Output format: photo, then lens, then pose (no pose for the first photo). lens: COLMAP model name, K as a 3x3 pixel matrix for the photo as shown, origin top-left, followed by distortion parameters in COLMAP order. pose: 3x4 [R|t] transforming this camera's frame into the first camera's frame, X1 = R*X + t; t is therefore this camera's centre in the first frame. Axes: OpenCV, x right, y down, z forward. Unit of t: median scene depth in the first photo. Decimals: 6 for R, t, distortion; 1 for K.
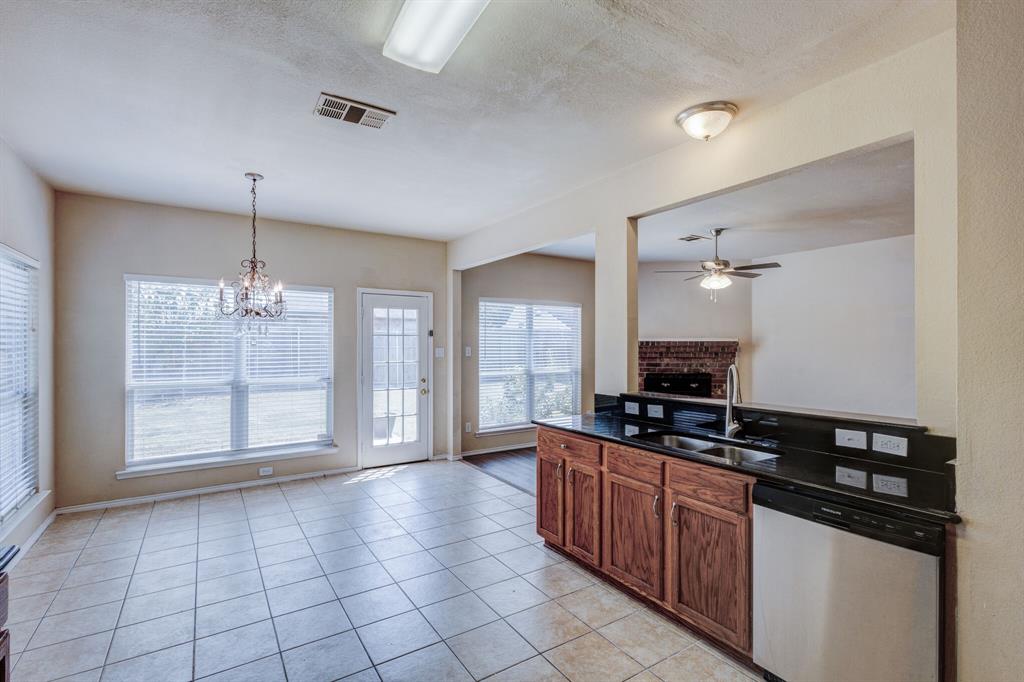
lens RADIAL K [[472.4, 0, 511.8], [0, 472.4, 344.9], [0, 0, 1]] dist [0.004716, -0.000847]
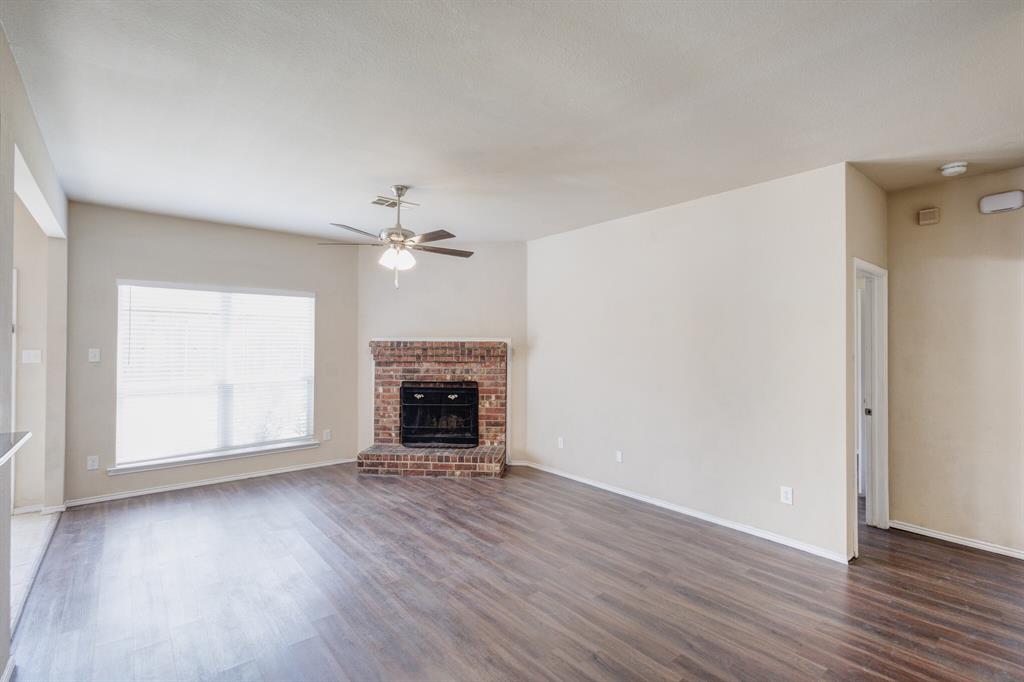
lens RADIAL K [[468.7, 0, 511.9], [0, 468.7, 338.9], [0, 0, 1]] dist [0.004717, 0.000330]
pose [[0.993566, 0.003383, 0.113207, 0.480133], [-0.001737, 0.999891, -0.014639, -0.000664], [-0.113244, 0.014348, 0.993464, 0.244504]]
